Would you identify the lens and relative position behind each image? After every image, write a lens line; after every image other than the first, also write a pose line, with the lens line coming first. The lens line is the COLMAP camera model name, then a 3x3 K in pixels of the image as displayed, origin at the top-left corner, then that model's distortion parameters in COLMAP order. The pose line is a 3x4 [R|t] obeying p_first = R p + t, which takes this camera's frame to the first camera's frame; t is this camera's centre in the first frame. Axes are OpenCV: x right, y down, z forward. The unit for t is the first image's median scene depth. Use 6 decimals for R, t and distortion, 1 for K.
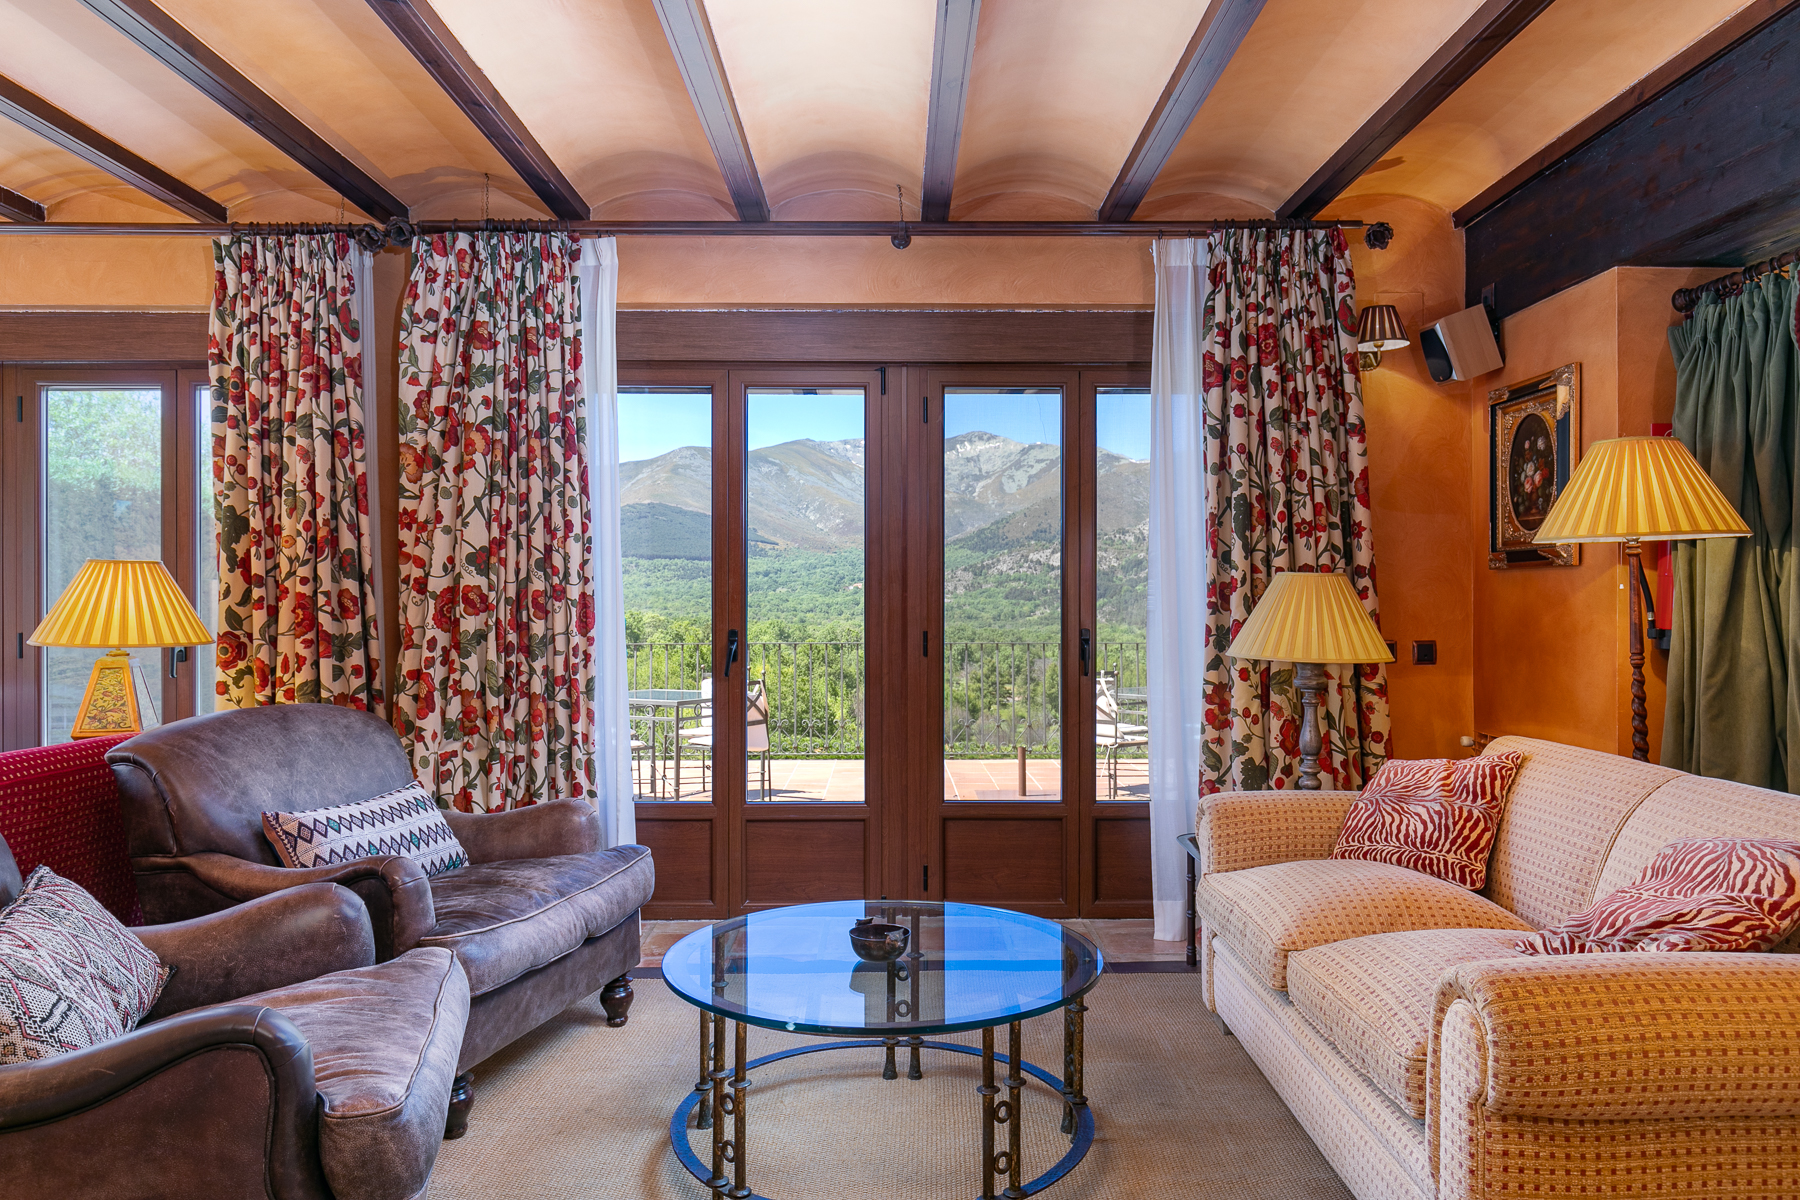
lens RADIAL K [[1238.4, 0, 896.0], [0, 1238.4, 603.8], [0, 0, 1]] dist [-0.006452, -0.000423]
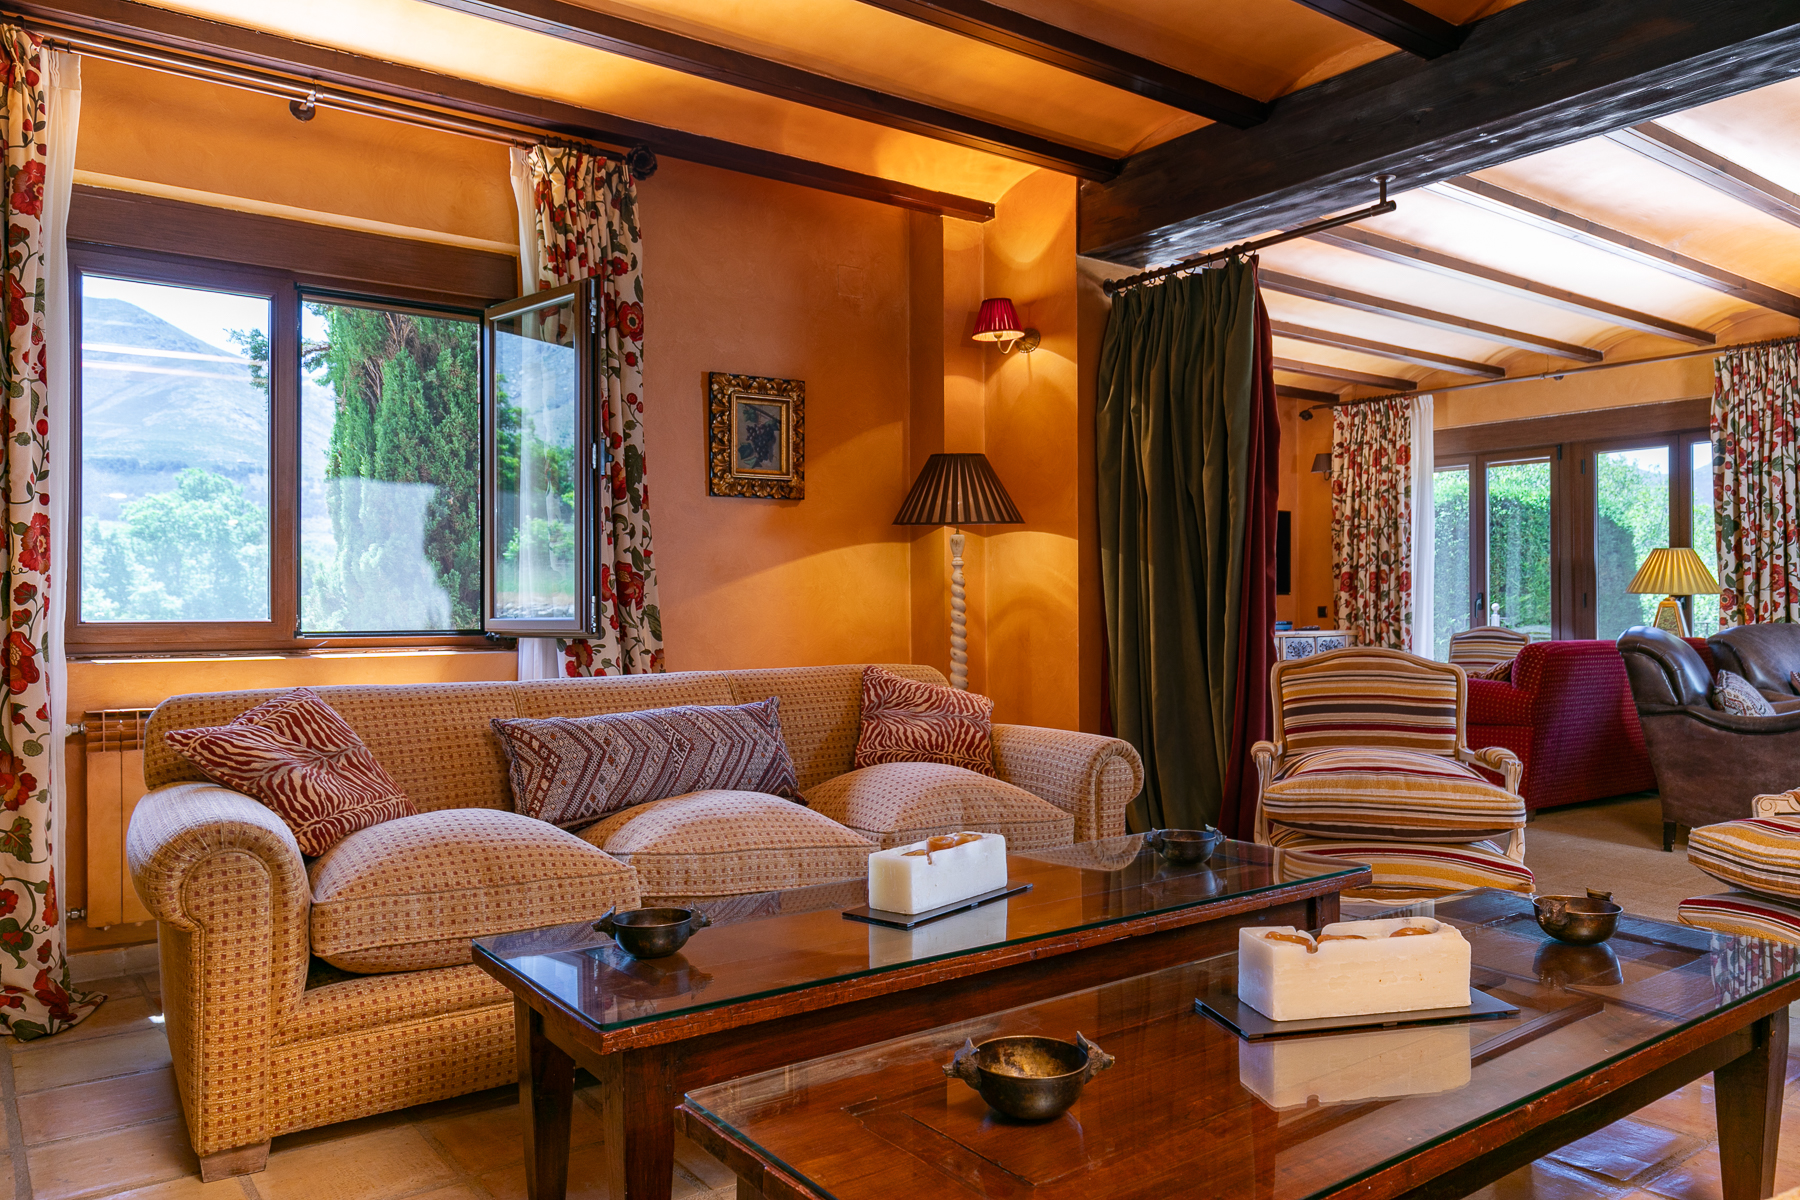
lens RADIAL K [[1315.1, 0, 908.0], [0, 1315.1, 608.1], [0, 0, 1]] dist [0.011145, -0.003517]
pose [[0.611266, -0.002363, -0.791422, 0.209288], [0.004956, 0.999987, 0.000843, 0.042352], [0.791410, -0.004438, 0.611270, -1.002395]]
